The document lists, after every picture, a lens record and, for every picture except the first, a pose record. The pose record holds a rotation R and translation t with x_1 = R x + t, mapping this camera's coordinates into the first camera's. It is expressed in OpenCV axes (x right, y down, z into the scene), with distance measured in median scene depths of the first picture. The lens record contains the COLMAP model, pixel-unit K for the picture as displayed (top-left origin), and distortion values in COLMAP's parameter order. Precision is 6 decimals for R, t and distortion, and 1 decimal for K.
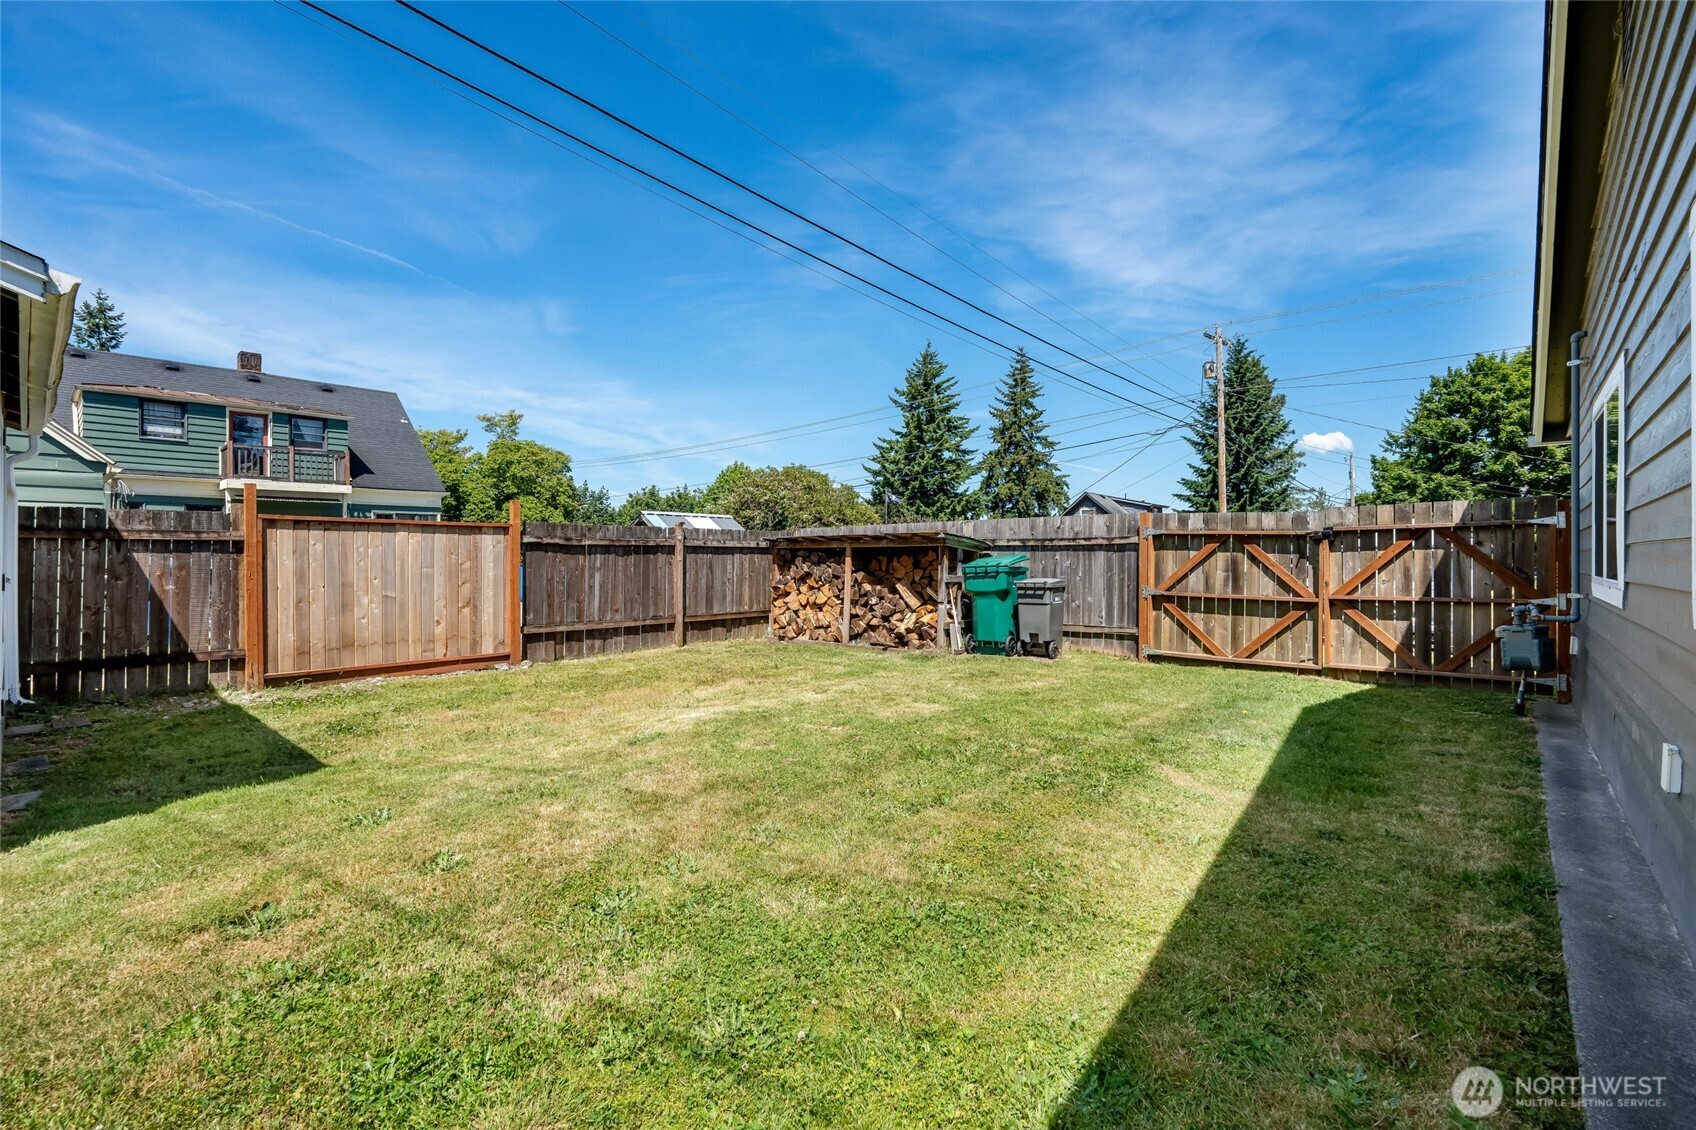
lens RADIAL K [[744.4, 0, 842.9], [0, 744.4, 558.4], [0, 0, 1]] dist [-0.005605, 0.002207]
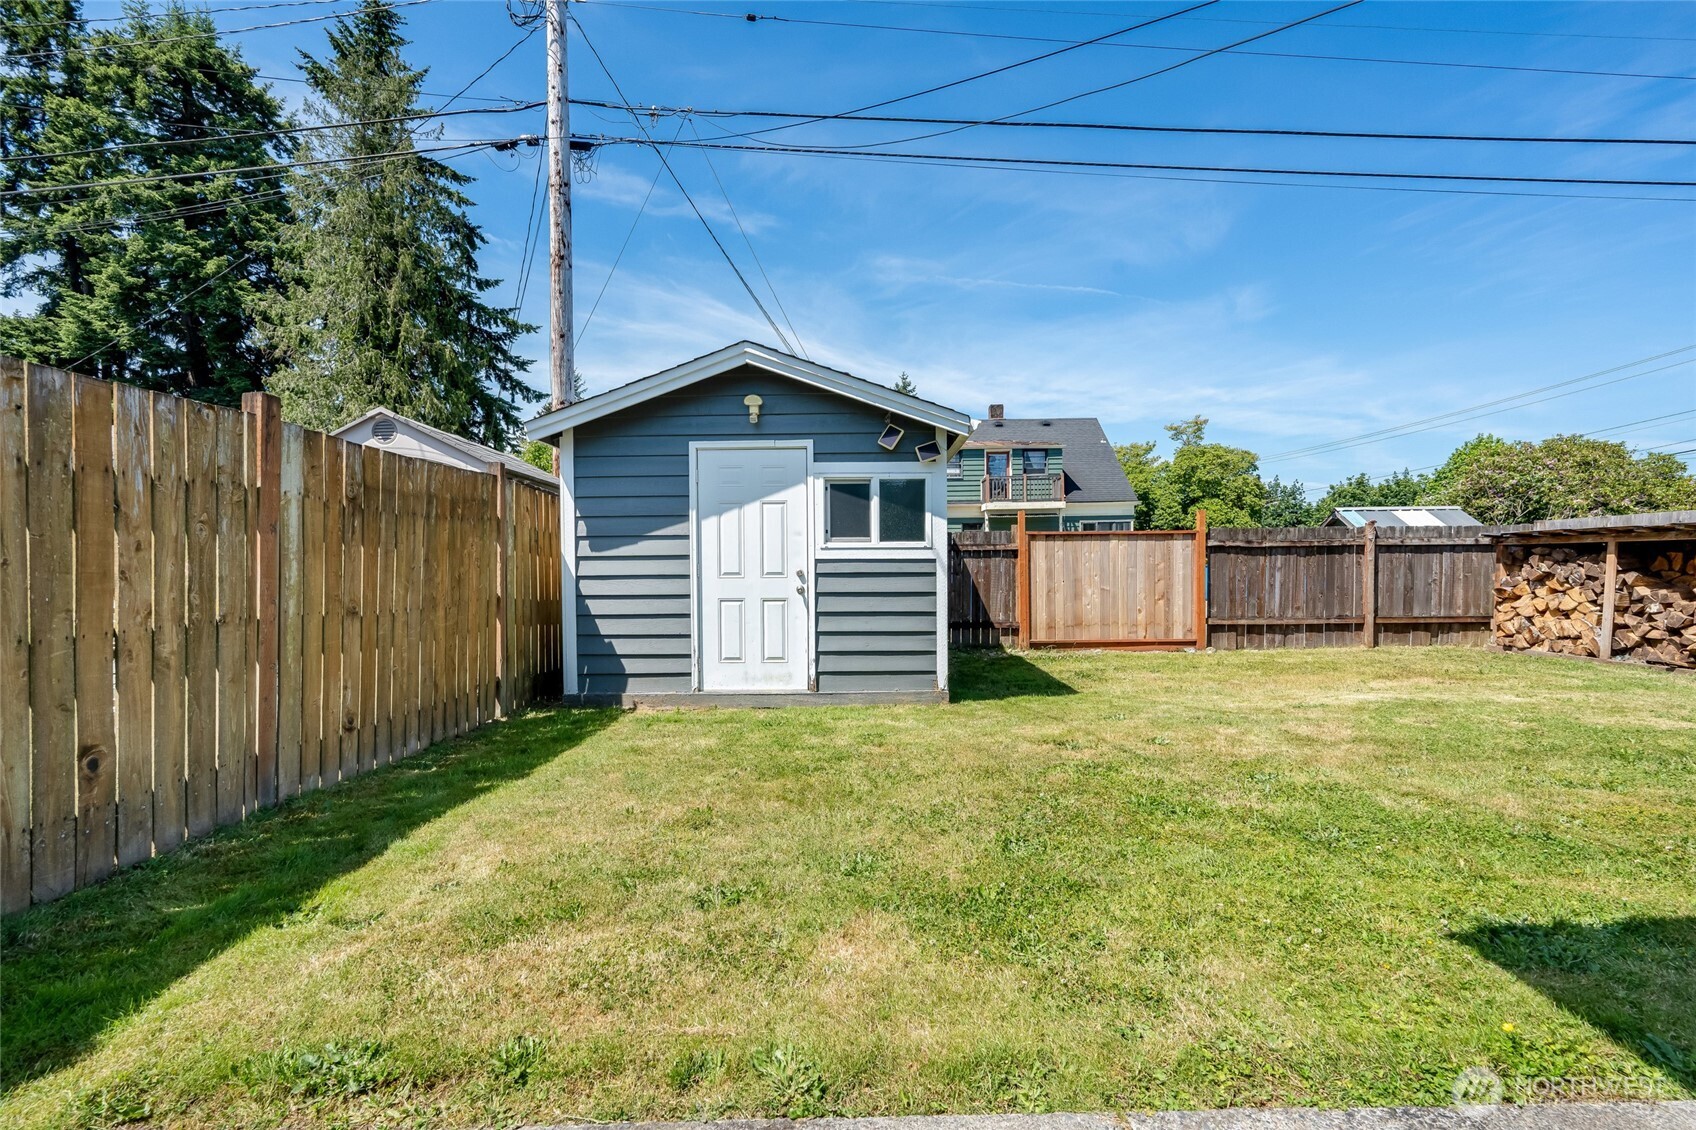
lens RADIAL K [[744.4, 0, 853.0], [0, 744.4, 583.1], [0, 0, 1]] dist [-0.005605, 0.002207]
pose [[0.658929, 0.013594, -0.752082, 0.080810], [0.010083, 0.999587, 0.026902, -0.000286], [0.752137, -0.025310, 0.658520, -0.188126]]
